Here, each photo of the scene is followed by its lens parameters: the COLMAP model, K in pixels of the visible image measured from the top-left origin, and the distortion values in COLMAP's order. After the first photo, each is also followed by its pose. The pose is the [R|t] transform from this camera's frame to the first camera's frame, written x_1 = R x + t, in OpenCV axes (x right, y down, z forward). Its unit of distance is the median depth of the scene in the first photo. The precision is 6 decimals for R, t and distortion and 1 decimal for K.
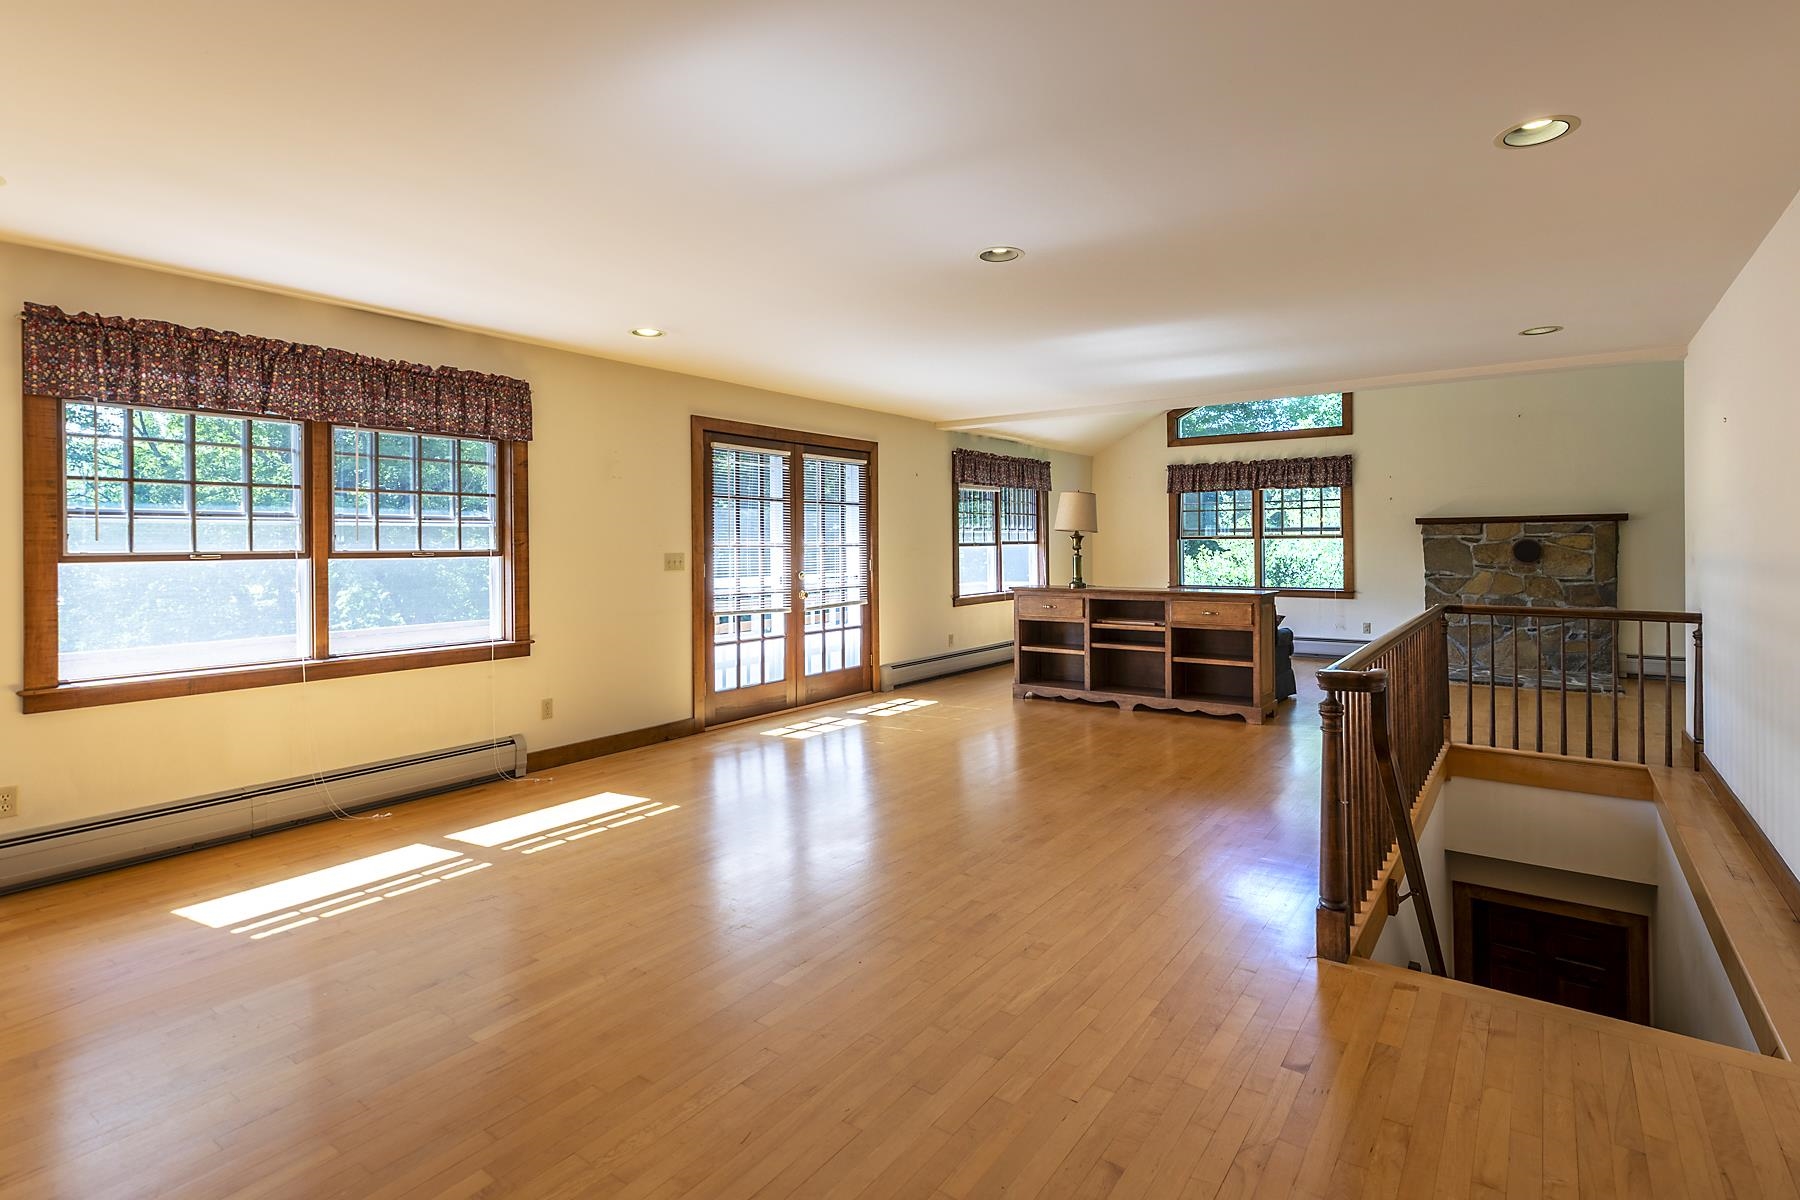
lens RADIAL K [[901.6, 0, 949.2], [0, 901.6, 535.1], [0, 0, 1]] dist [0.021409, 0.000088]
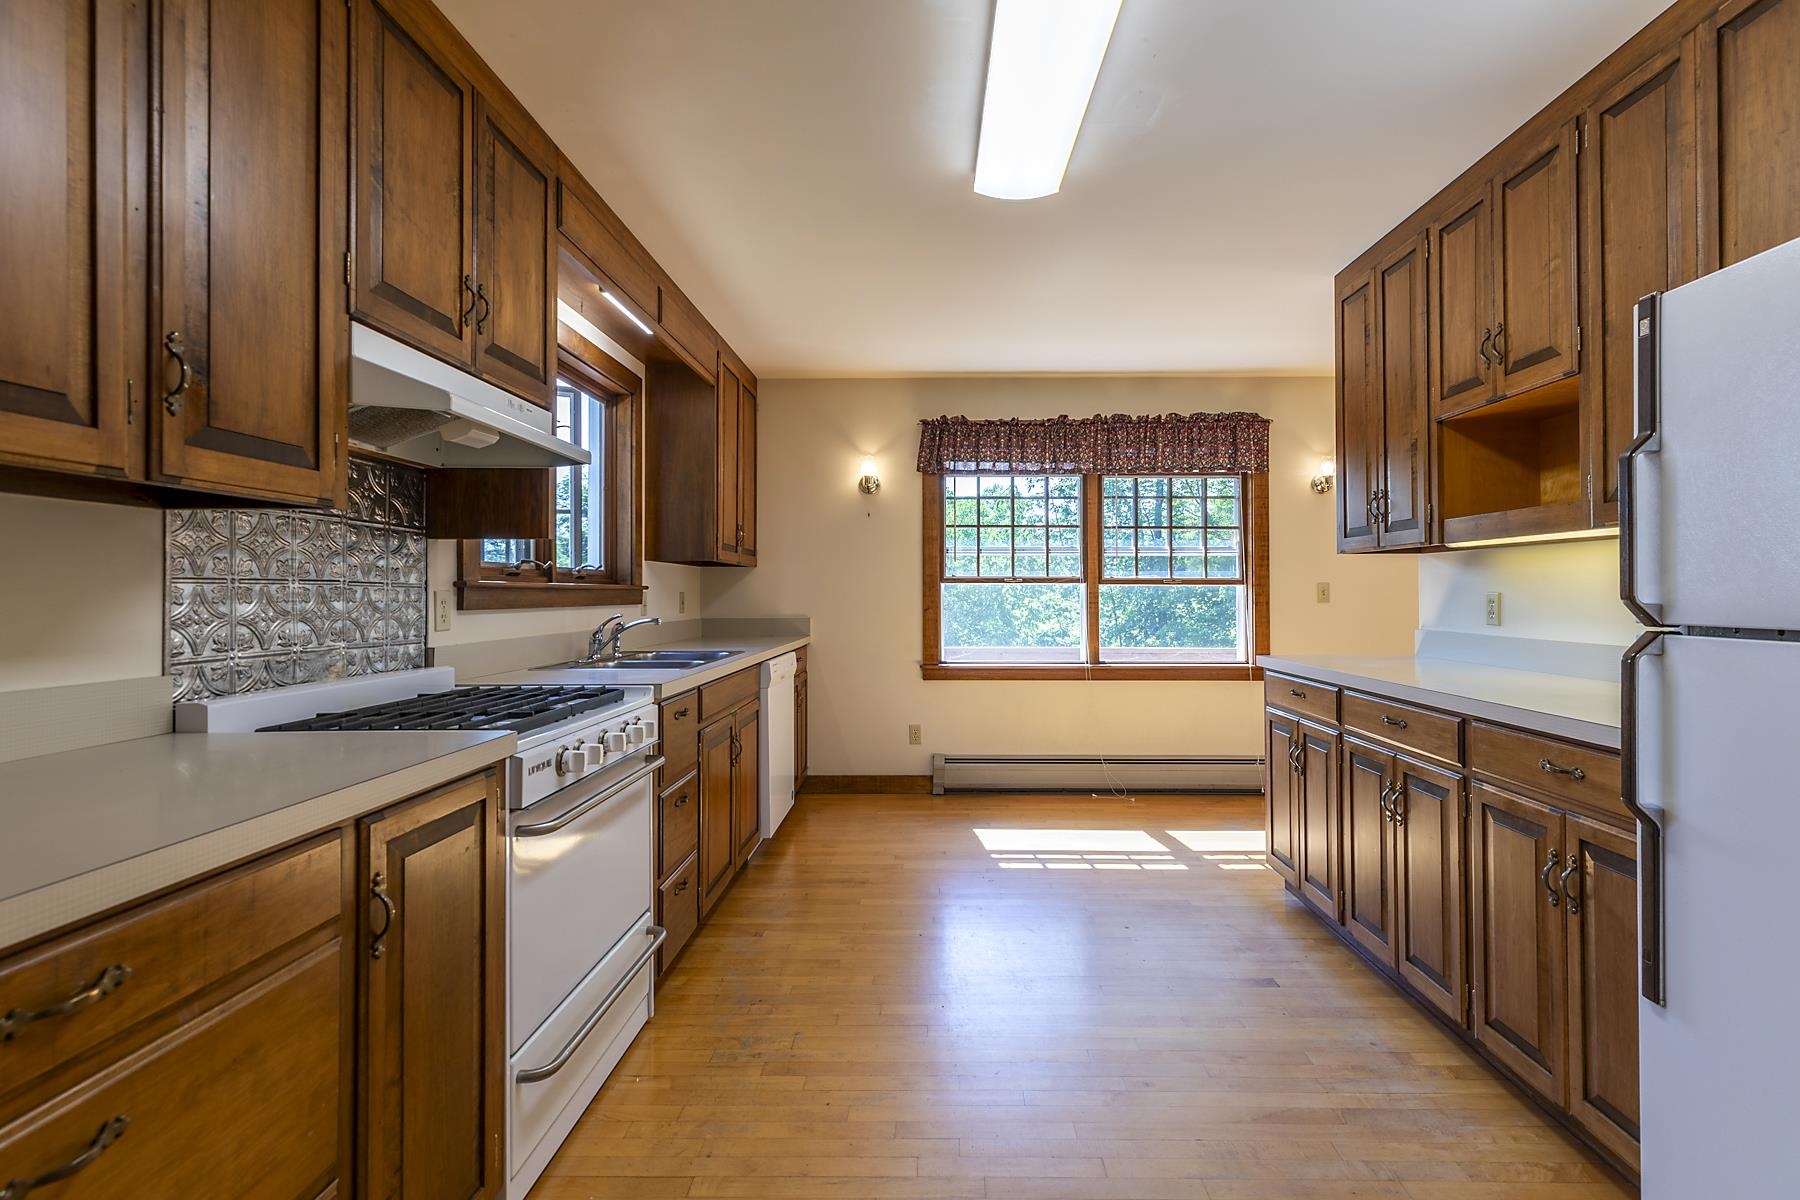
lens RADIAL K [[815.6, 0, 897.5], [0, 815.6, 590.0], [0, 0, 1]] dist [0.004833, 0.000858]
pose [[0.531836, 0.023873, -0.846511, 0.122389], [0.002785, 0.999548, 0.029938, 0.000480], [0.846843, -0.018280, 0.531529, 0.184633]]
